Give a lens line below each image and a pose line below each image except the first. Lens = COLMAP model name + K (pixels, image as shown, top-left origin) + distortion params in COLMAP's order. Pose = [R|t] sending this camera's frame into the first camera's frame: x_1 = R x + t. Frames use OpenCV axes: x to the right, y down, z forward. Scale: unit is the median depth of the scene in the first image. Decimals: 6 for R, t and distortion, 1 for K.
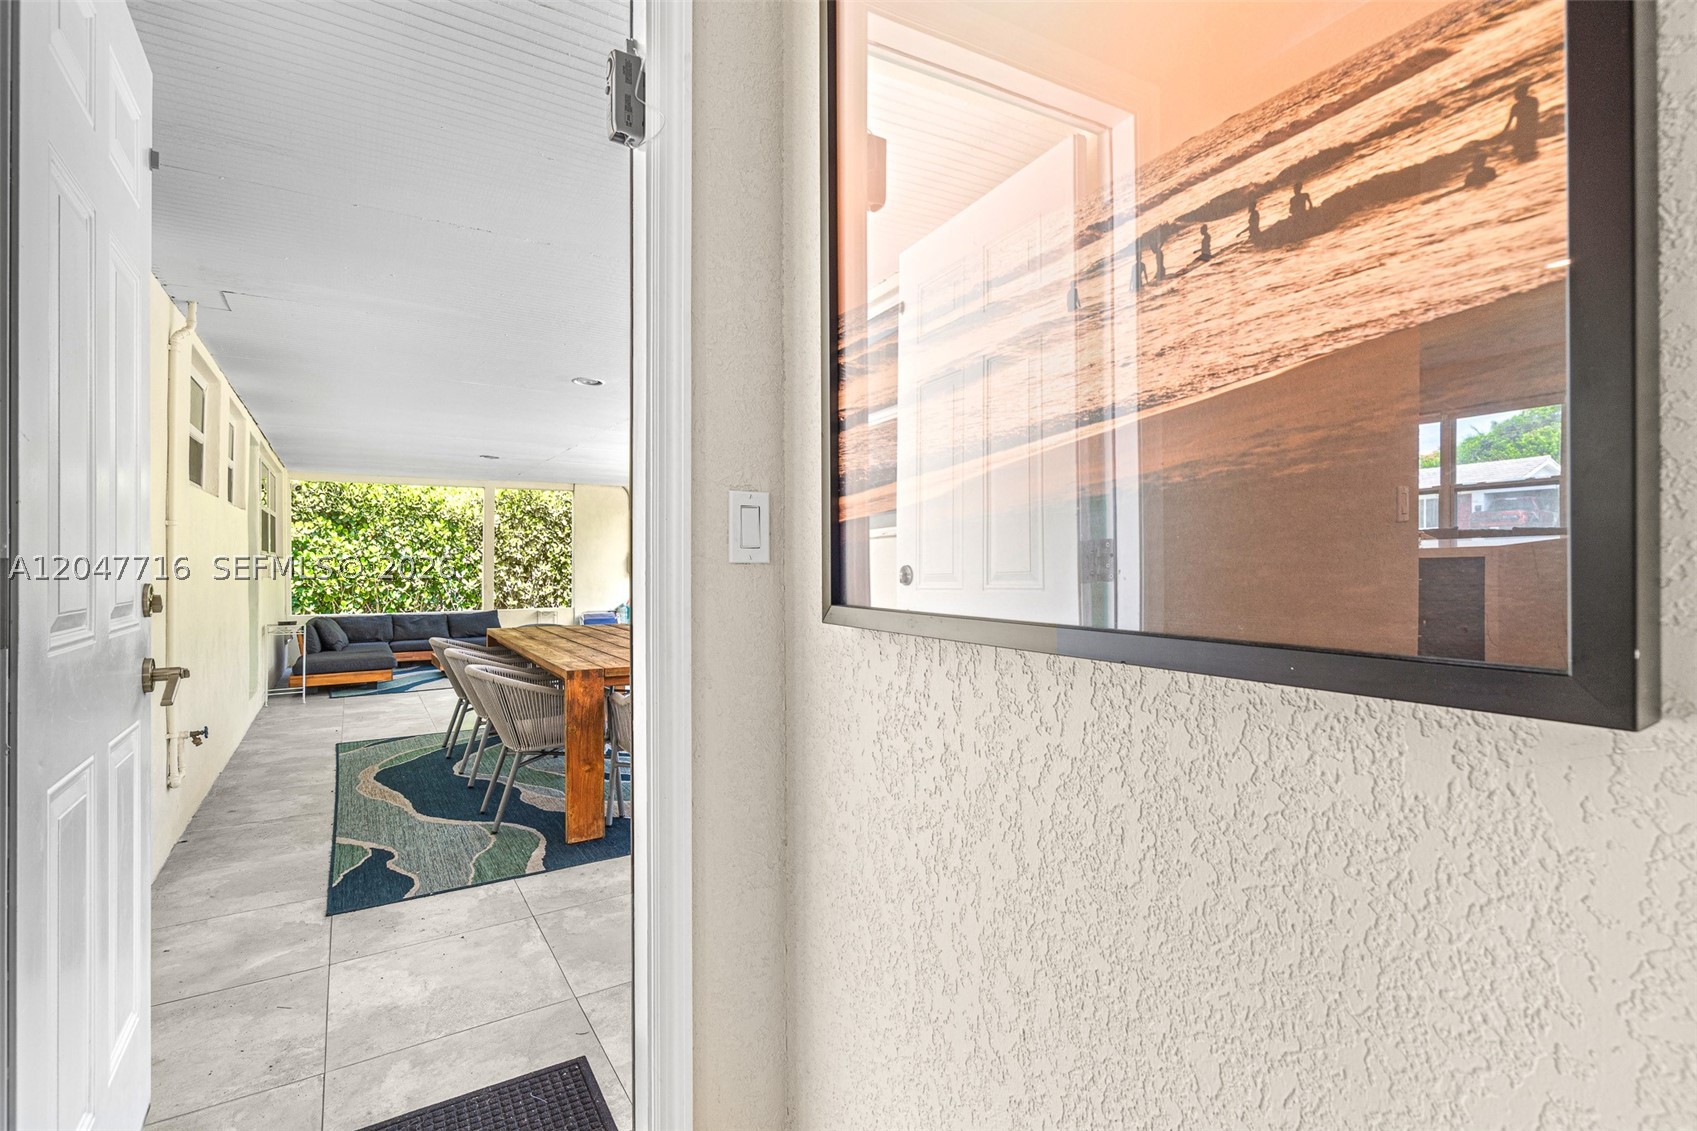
lens RADIAL K [[764.6, 0, 844.9], [0, 764.6, 568.9], [0, 0, 1]] dist [-0.001855, 0.000638]
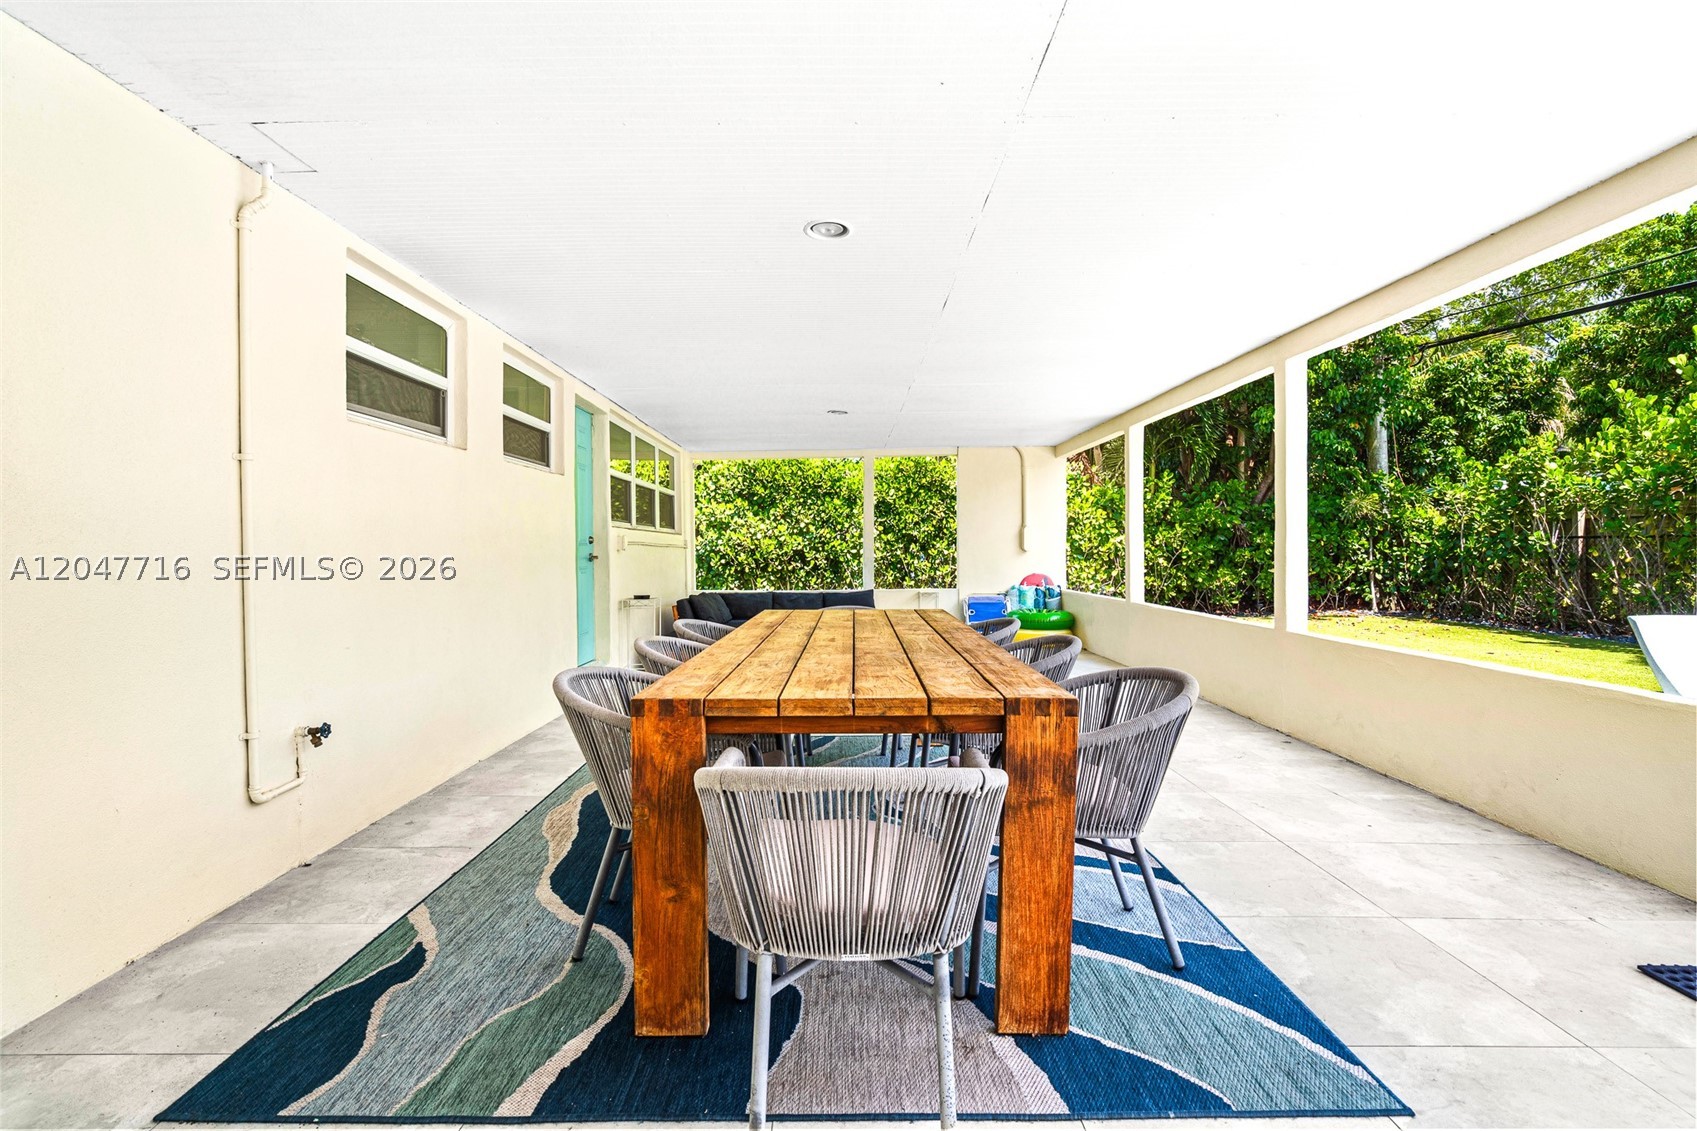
lens RADIAL K [[764.6, 0, 844.9], [0, 764.6, 568.9], [0, 0, 1]] dist [-0.001855, 0.000638]
pose [[0.841165, 0.005956, -0.540745, 0.014338], [0.004447, 0.999829, 0.017932, 0.018179], [0.540760, -0.017488, 0.840995, 0.307556]]
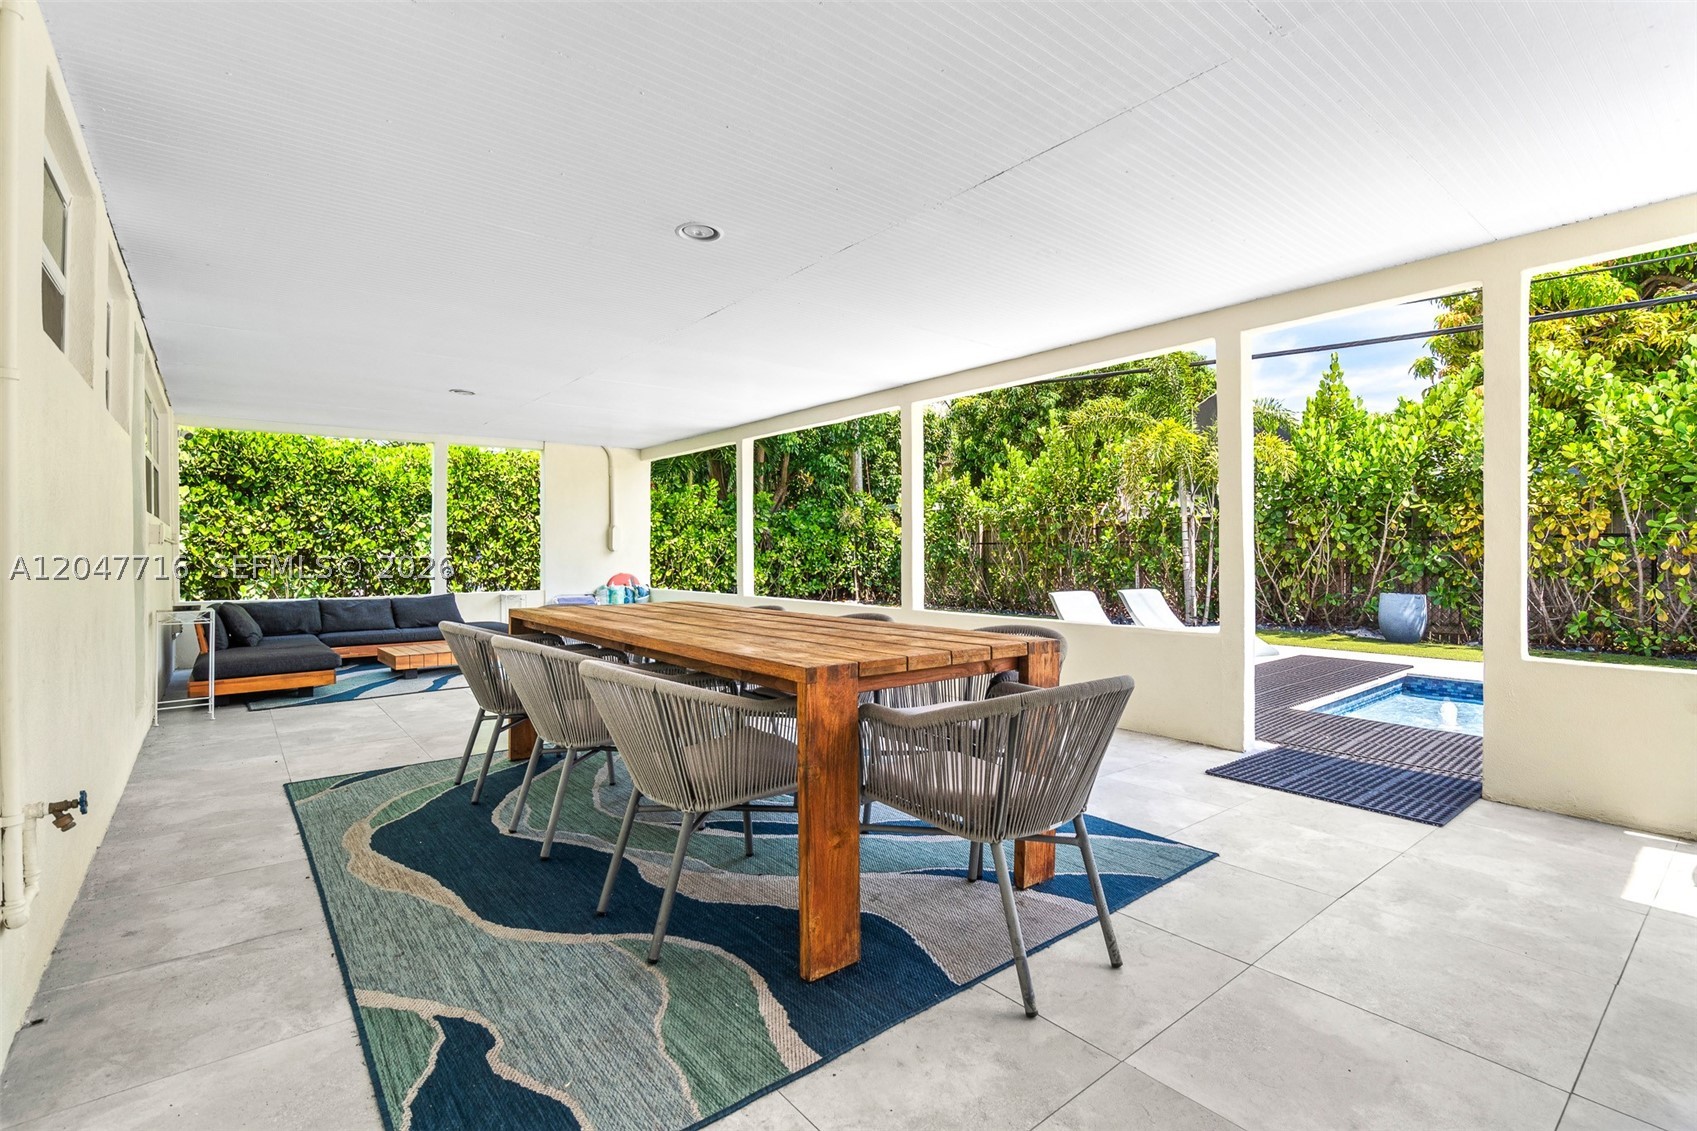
lens RADIAL K [[770.1, 0, 844.6], [0, 770.1, 558.7], [0, 0, 1]] dist [-0.003441, 0.001272]
pose [[0.994360, -0.005491, 0.105915, -0.186251], [0.005334, 0.999984, 0.001762, 0.025596], [-0.105923, -0.001187, 0.994374, 0.211372]]
